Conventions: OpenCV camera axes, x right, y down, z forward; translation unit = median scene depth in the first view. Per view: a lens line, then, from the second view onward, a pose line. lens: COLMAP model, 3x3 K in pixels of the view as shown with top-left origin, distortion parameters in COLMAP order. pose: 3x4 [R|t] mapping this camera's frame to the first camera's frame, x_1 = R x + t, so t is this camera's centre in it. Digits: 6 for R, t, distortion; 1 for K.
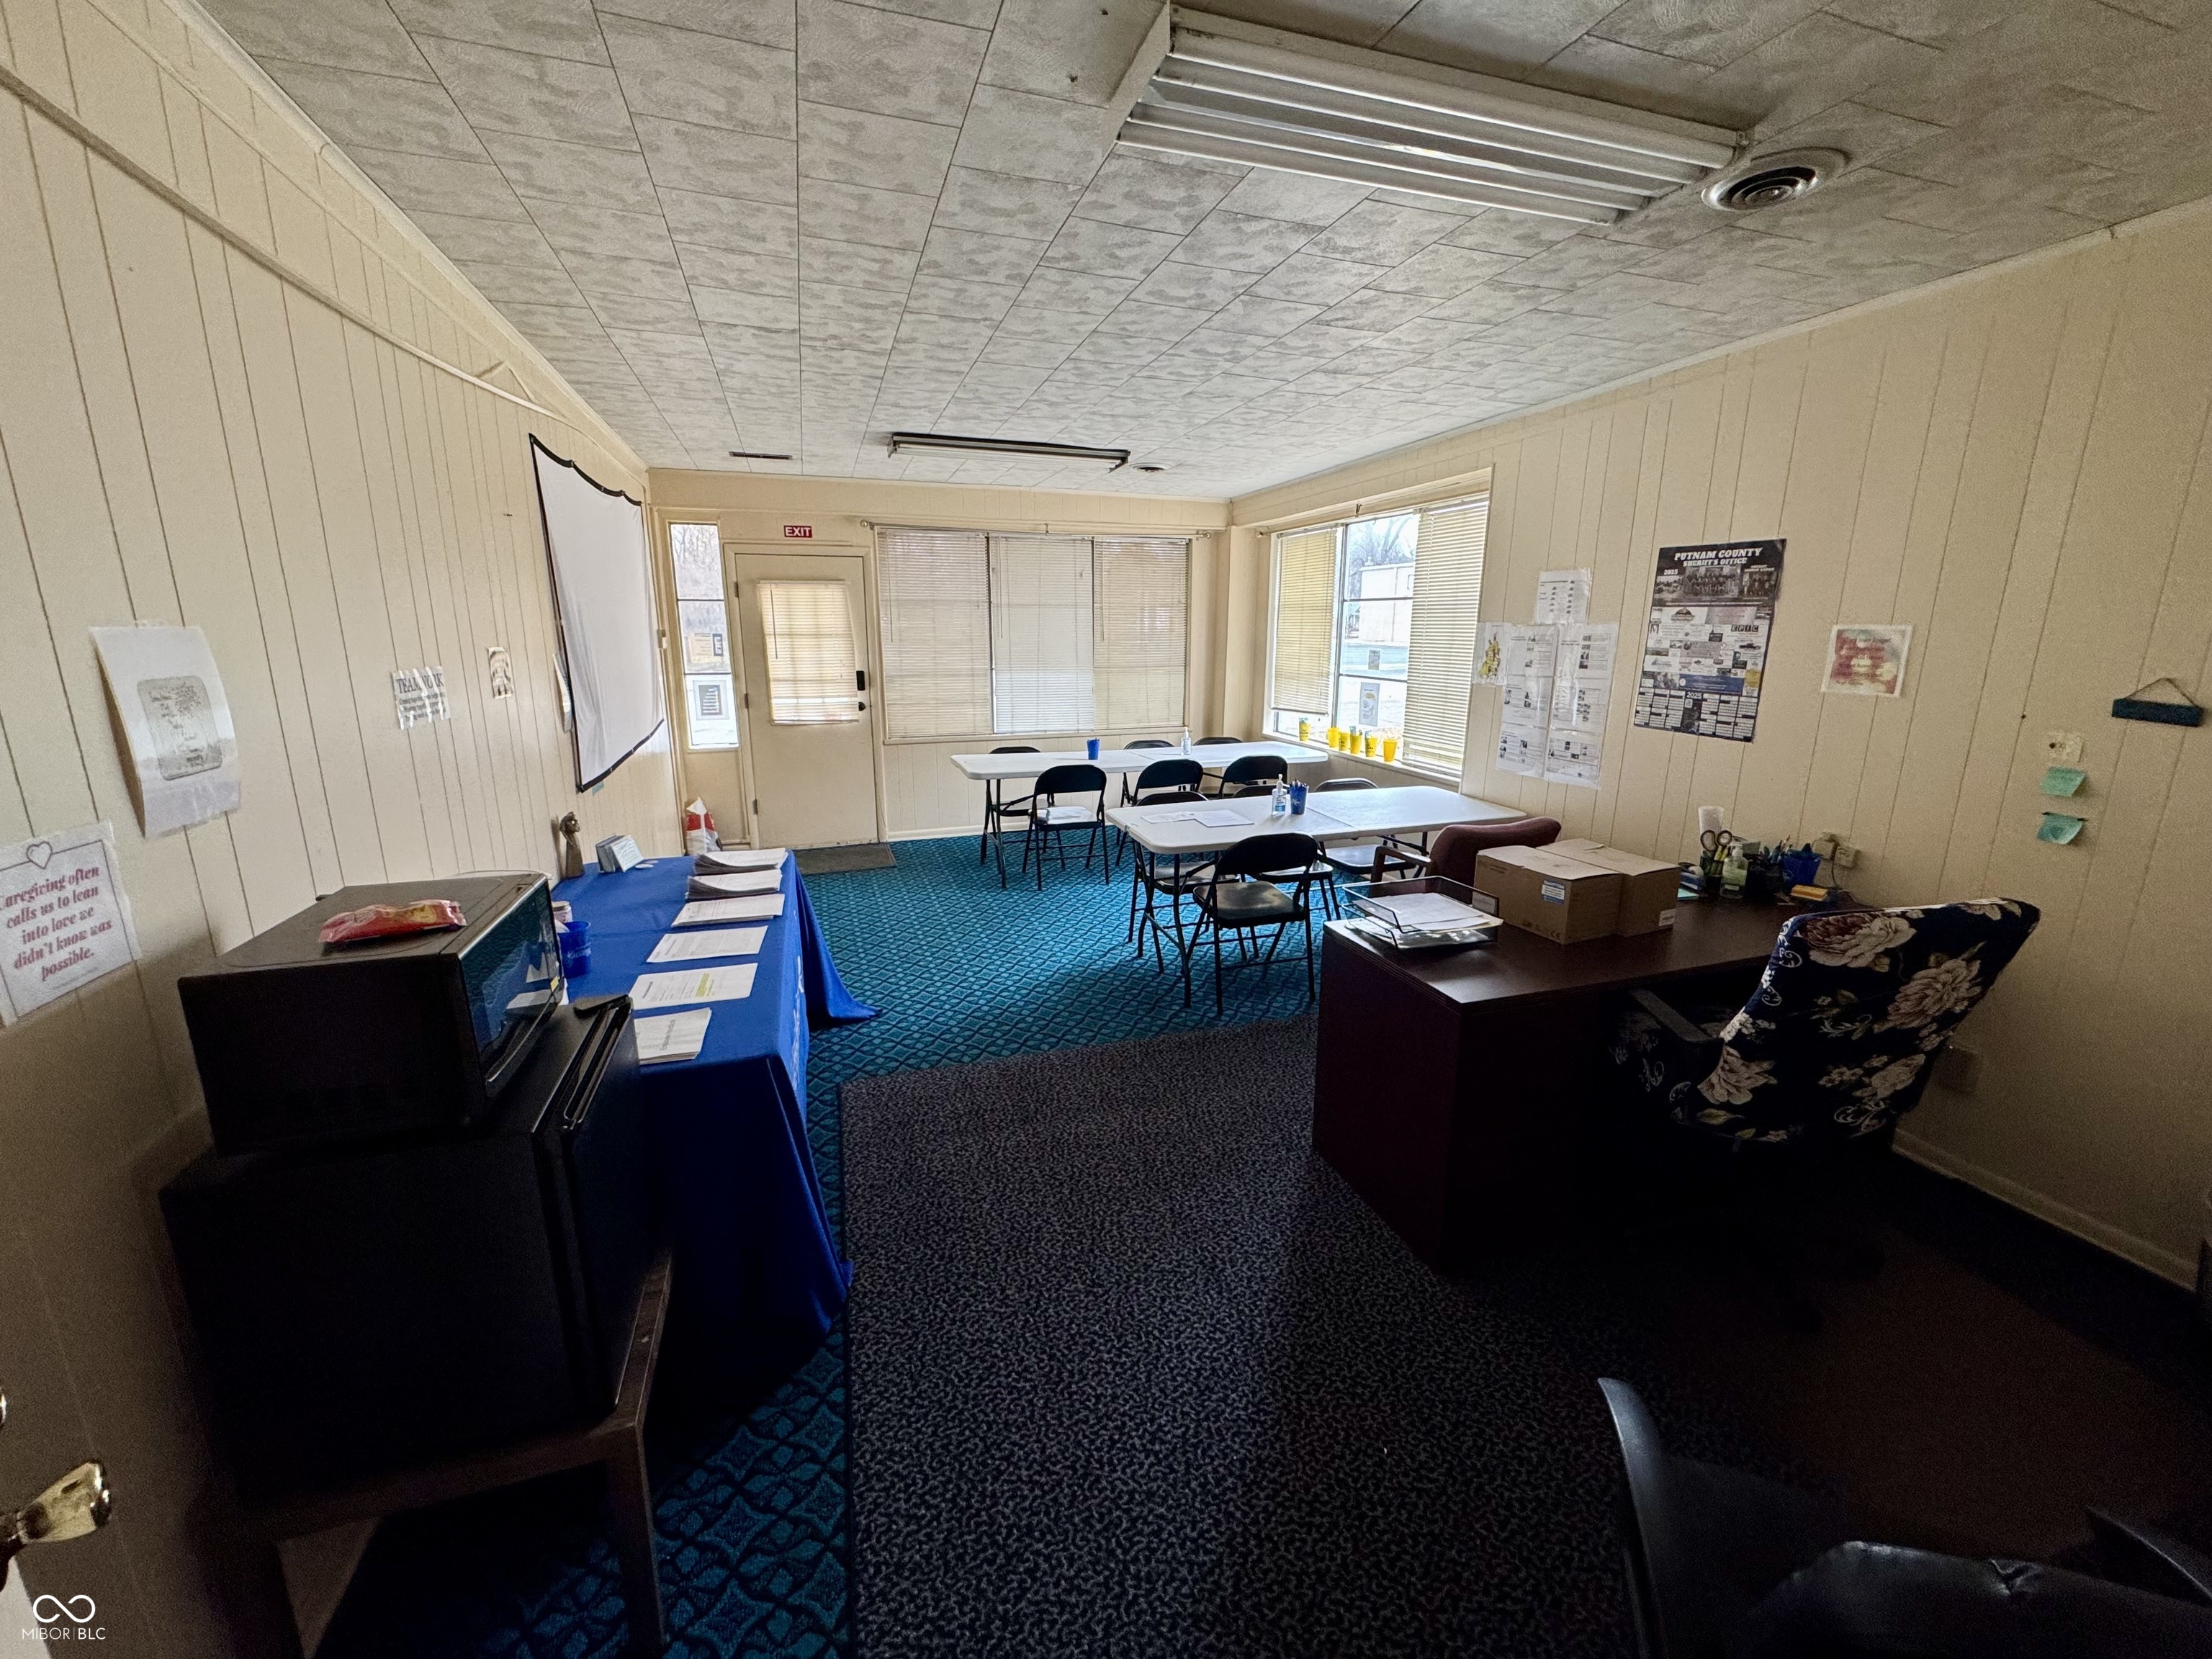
lens RADIAL K [[878.9, 0, 1105.0], [0, 878.9, 820.6], [0, 0, 1]] dist [-0.003422, -0.000199]
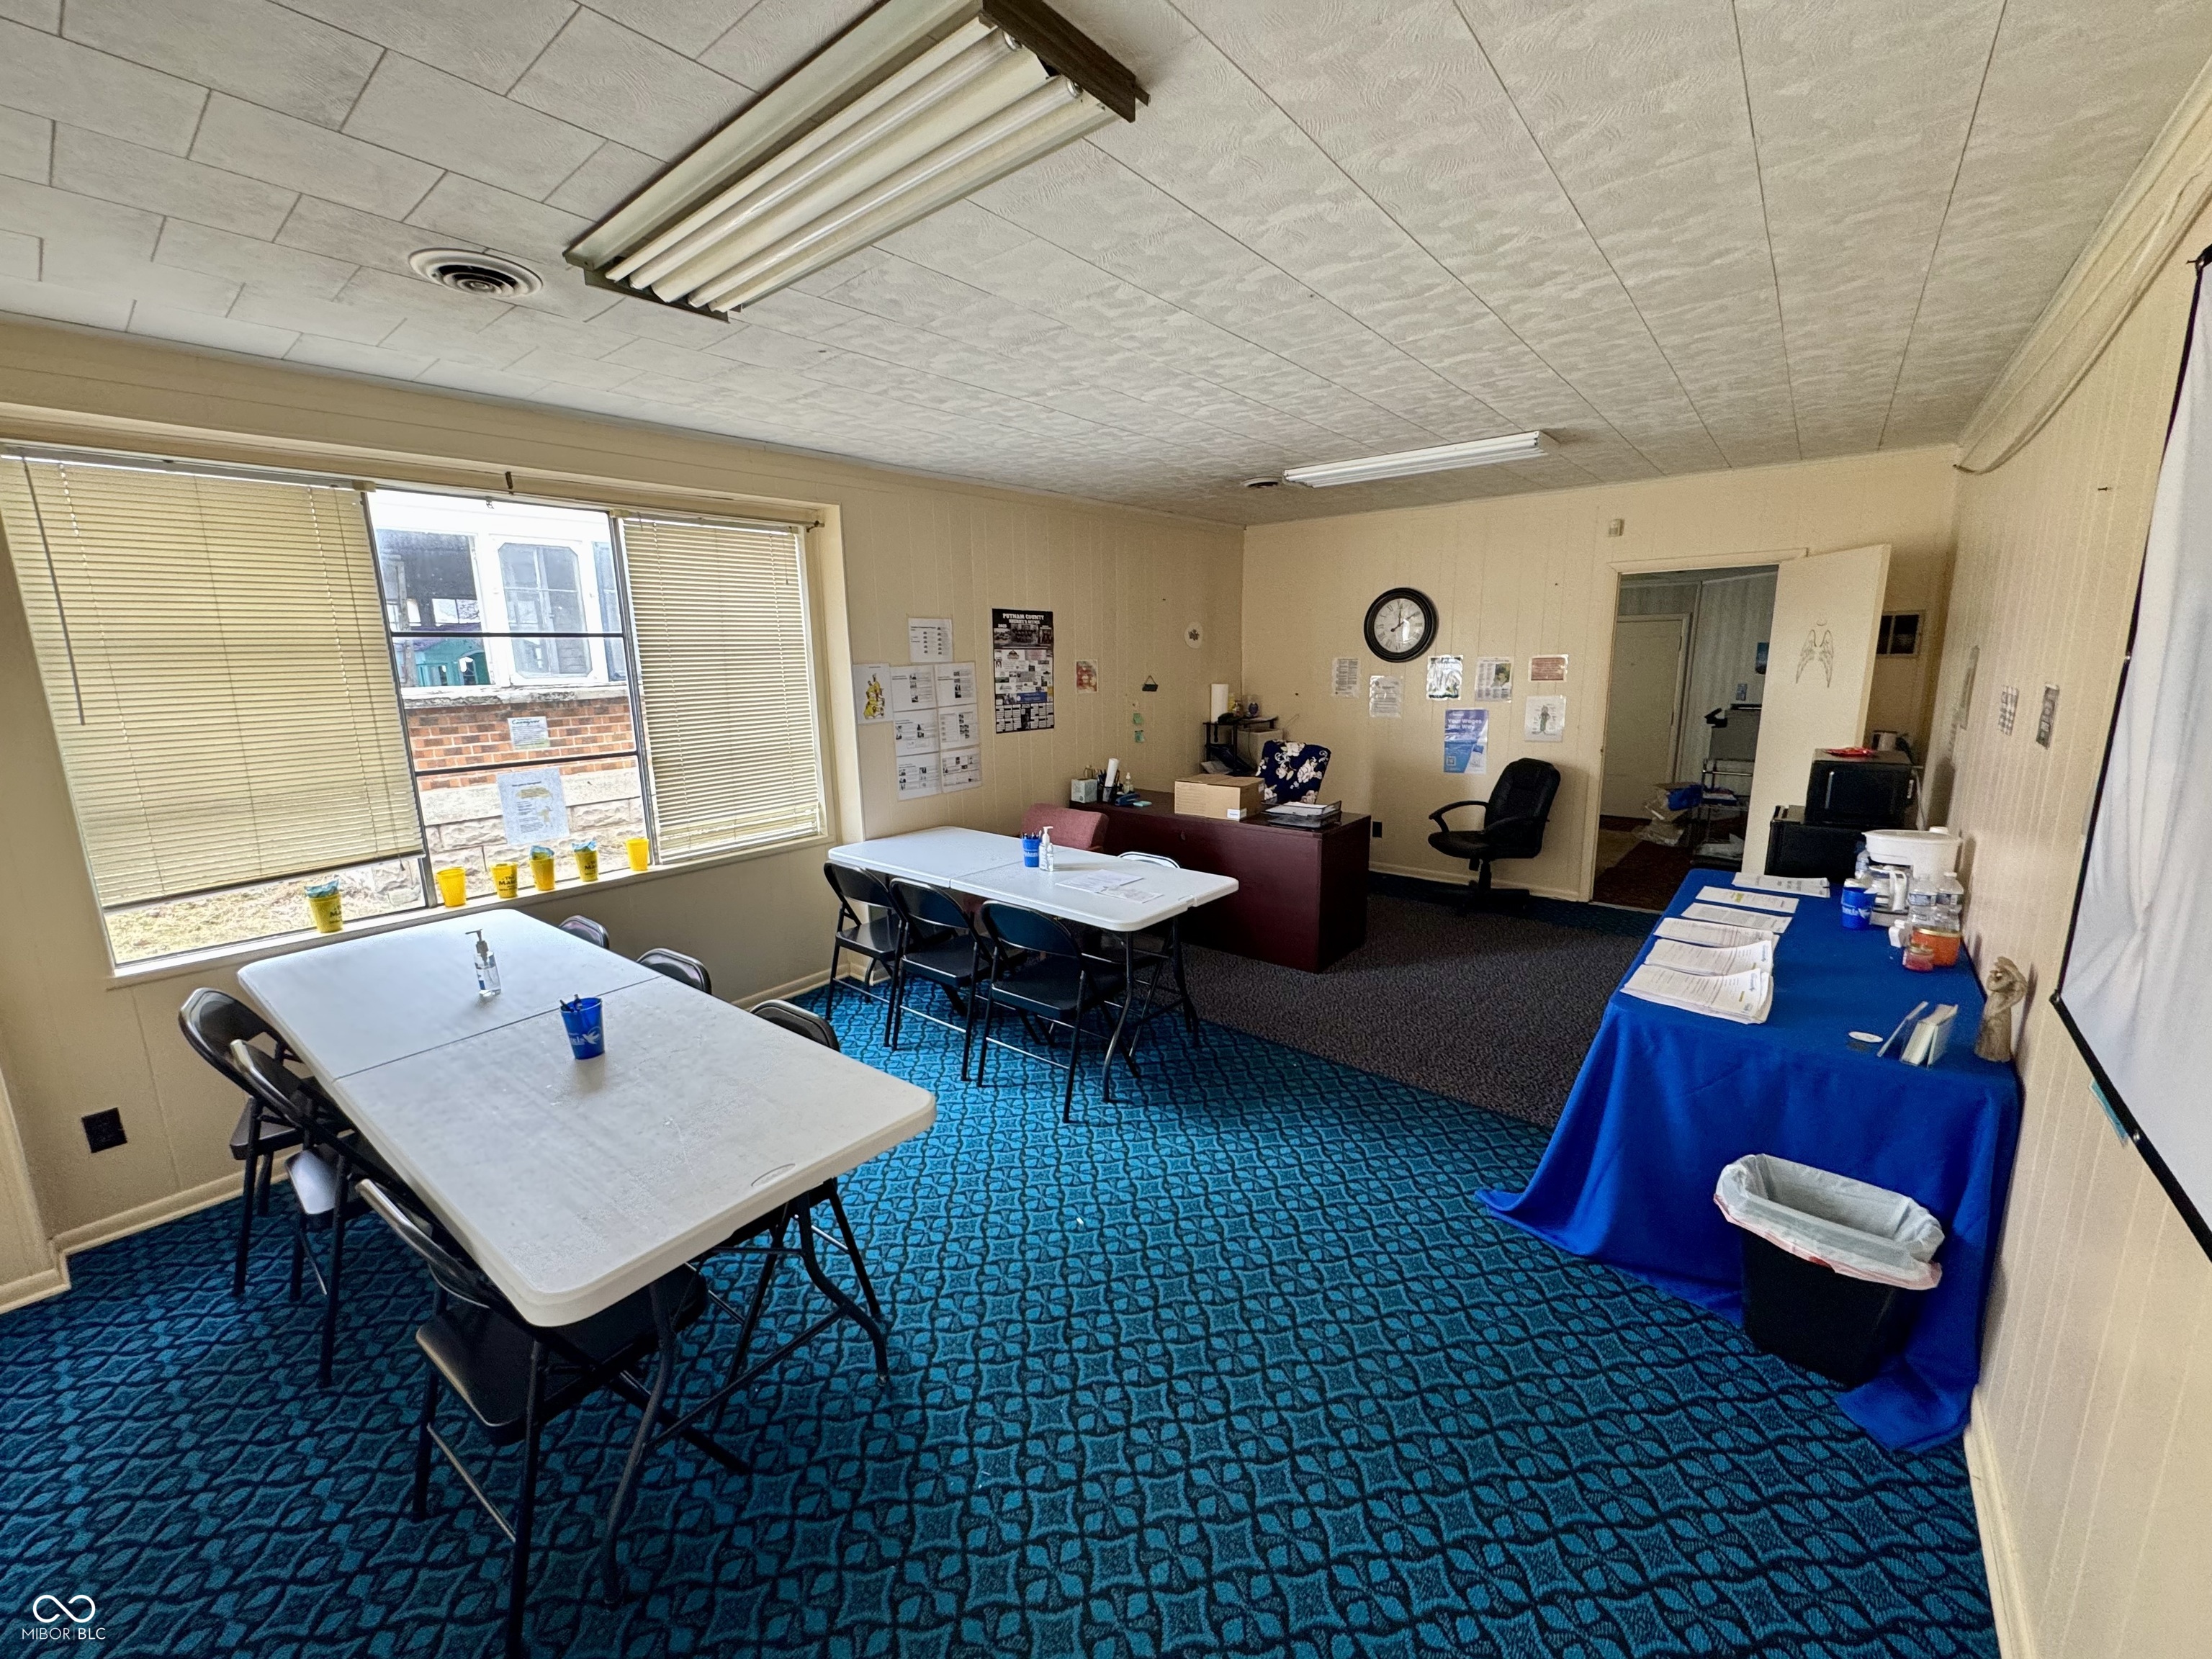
lens RADIAL K [[878.9, 0, 1111.0], [0, 878.9, 822.6], [0, 0, 1]] dist [-0.003422, -0.000199]
pose [[-0.540809, -0.148391, 0.827953, -0.721611], [0.205496, 0.931181, 0.301120, -0.384189], [-0.815657, 0.332989, -0.473098, 1.666399]]
